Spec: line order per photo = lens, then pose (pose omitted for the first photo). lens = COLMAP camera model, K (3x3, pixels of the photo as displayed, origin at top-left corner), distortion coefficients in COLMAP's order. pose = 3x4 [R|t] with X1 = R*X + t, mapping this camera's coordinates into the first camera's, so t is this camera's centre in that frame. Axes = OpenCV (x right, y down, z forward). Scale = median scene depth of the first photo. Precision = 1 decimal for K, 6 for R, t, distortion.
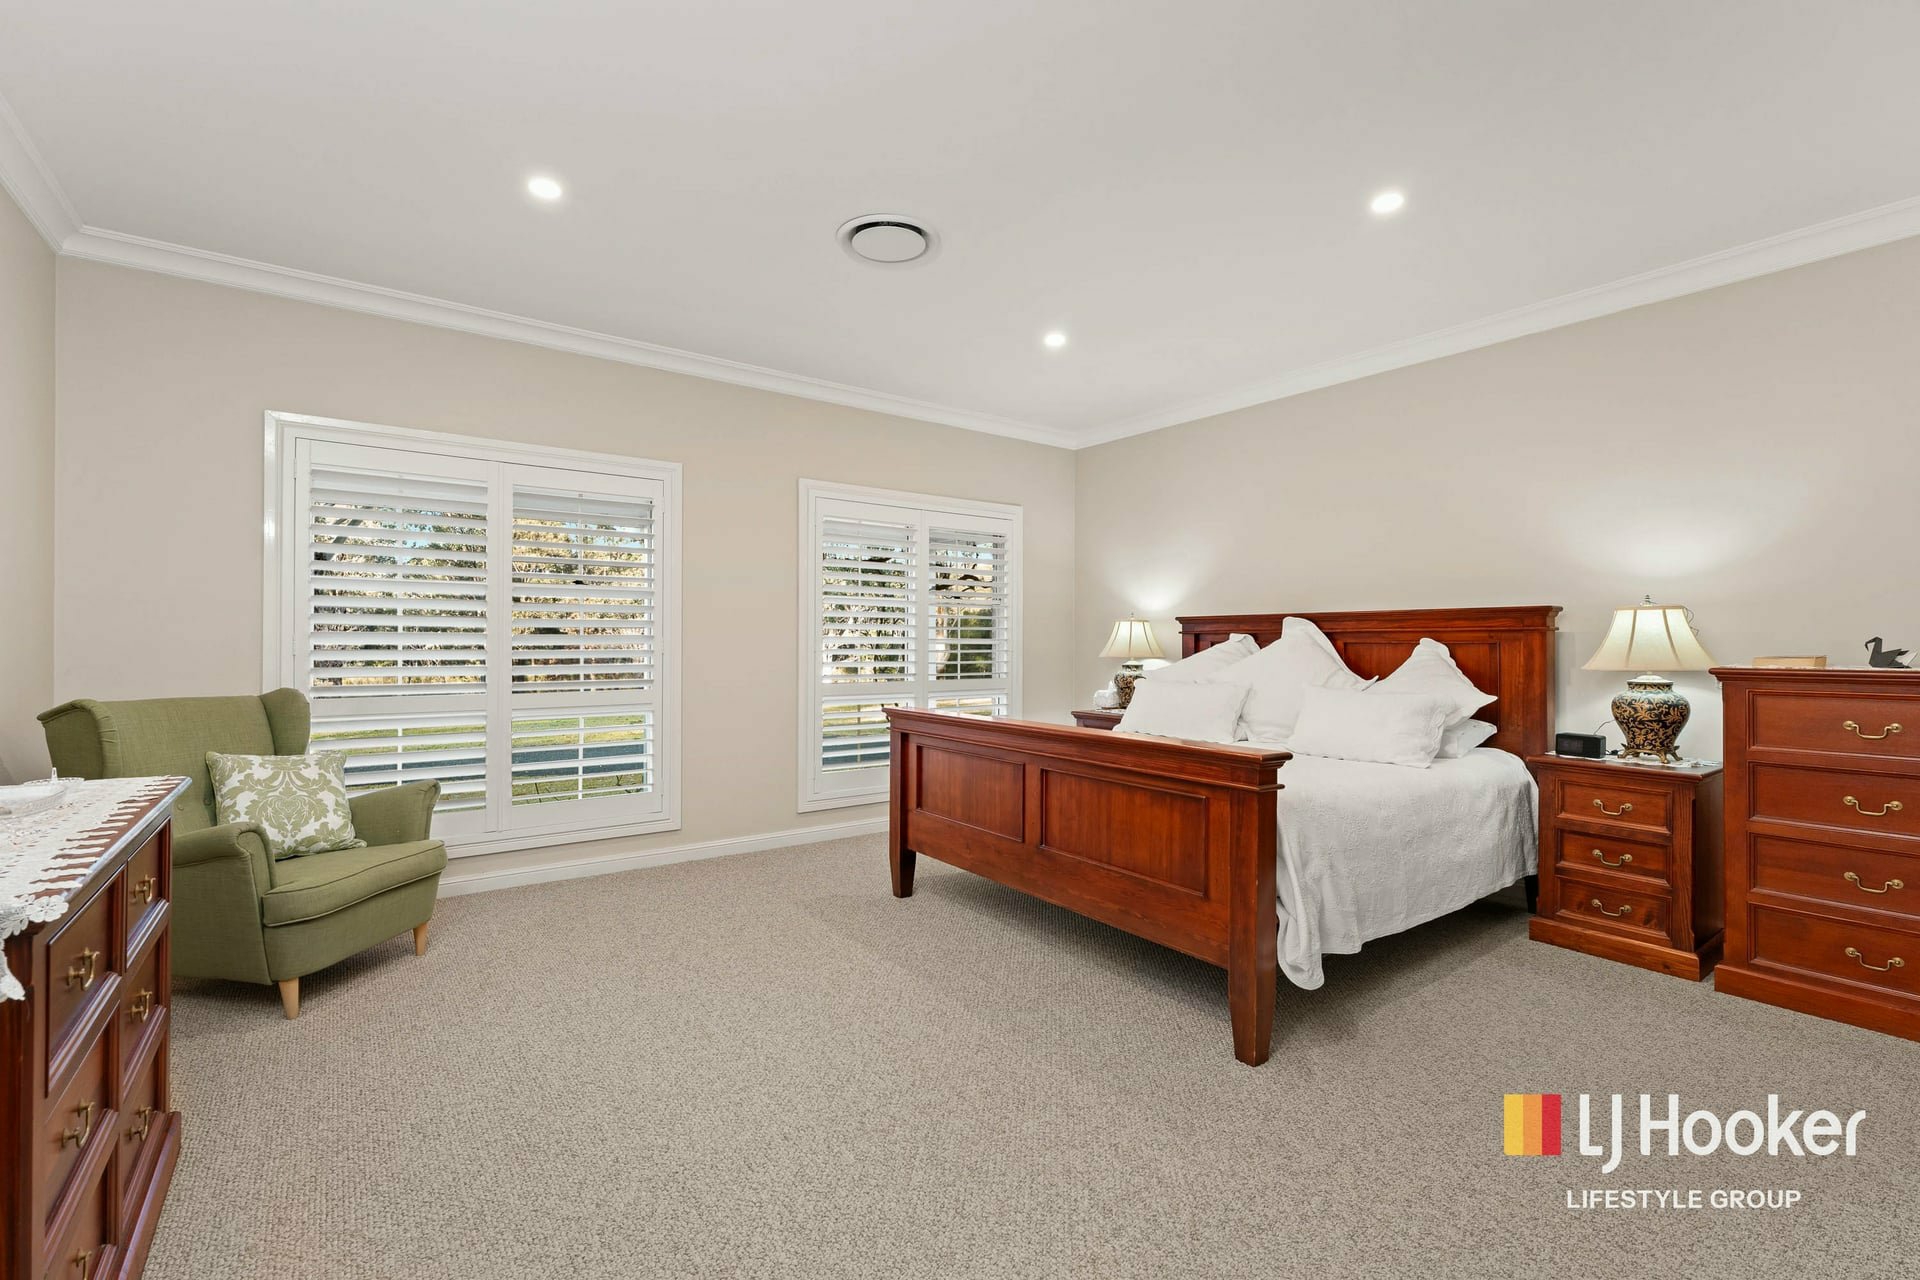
lens RADIAL K [[795.8, 0, 960.0], [0, 795.8, 640.0], [0, 0, 1]] dist [-0.000813, -0.000025]
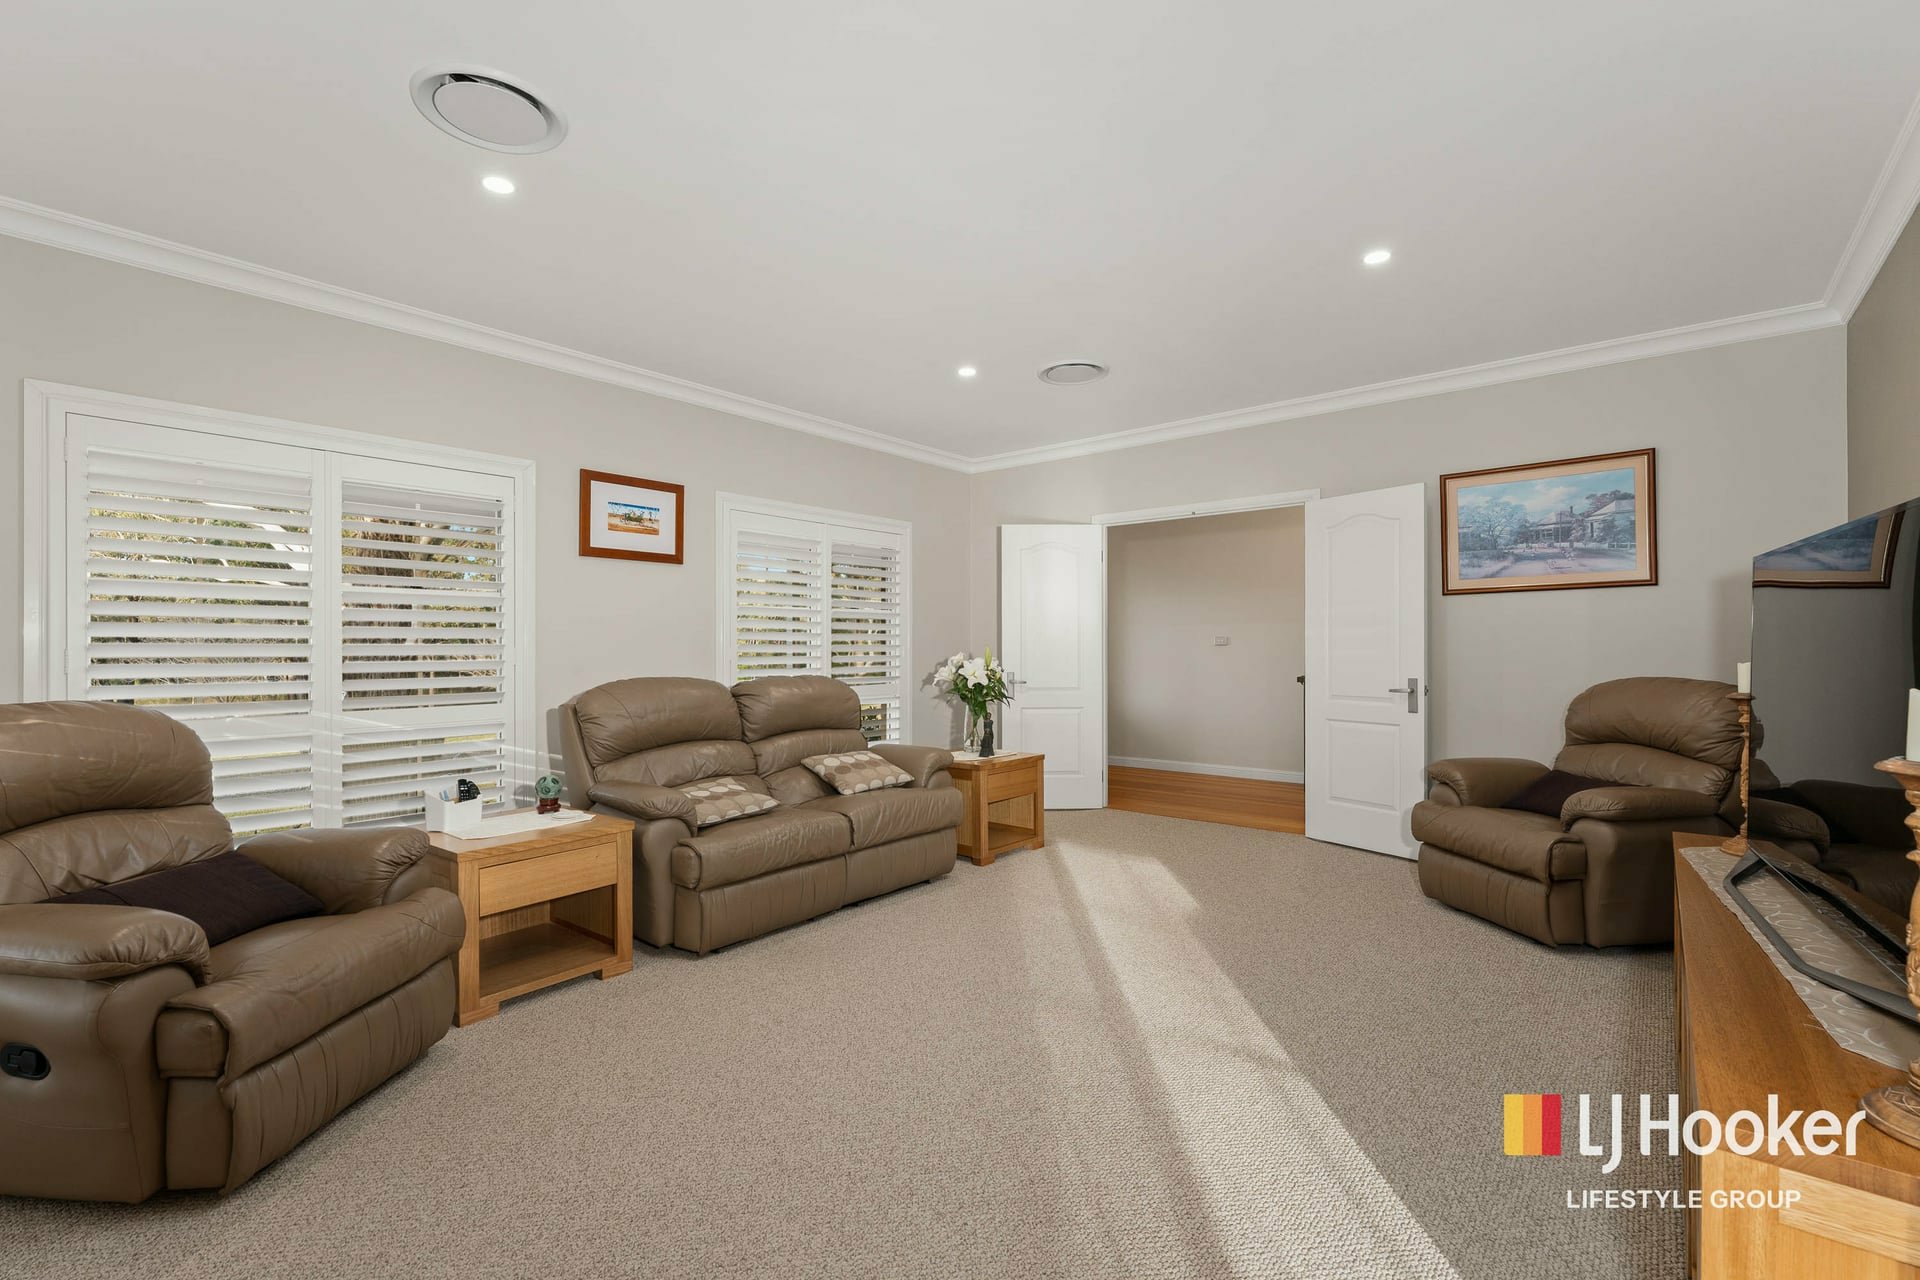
lens RADIAL K [[850.7, 0, 960.0], [0, 850.7, 640.0], [0, 0, 1]] dist [0.000698, -0.000065]
pose [[0.966666, -0.003774, 0.256013, -0.161250], [0.006227, 0.999942, -0.008770, -0.000278], [-0.255965, 0.010072, 0.966634, -0.115394]]
